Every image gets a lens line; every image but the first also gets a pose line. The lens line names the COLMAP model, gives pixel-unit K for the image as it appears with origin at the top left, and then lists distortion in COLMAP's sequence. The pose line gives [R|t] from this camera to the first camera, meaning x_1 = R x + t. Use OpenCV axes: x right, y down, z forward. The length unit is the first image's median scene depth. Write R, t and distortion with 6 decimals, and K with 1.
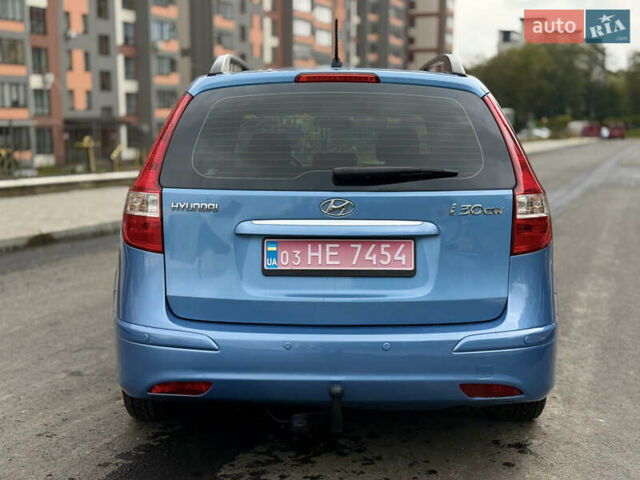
lens RADIAL K [[895.1, 0, 320.0], [0, 895.1, 240.0], [0, 0, 1]] dist [0.131803, -0.101517]
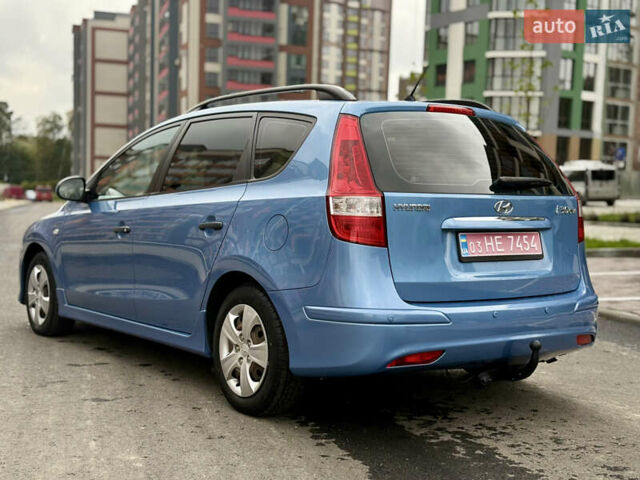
lens RADIAL K [[895.1, 0, 320.0], [0, 895.1, 240.0], [0, 0, 1]] dist [0.131803, -0.101517]
pose [[0.806404, -0.018790, 0.591066, -0.941034], [0.060149, 0.996918, -0.050371, 0.059113], [-0.588298, 0.076172, 0.805049, 0.107336]]
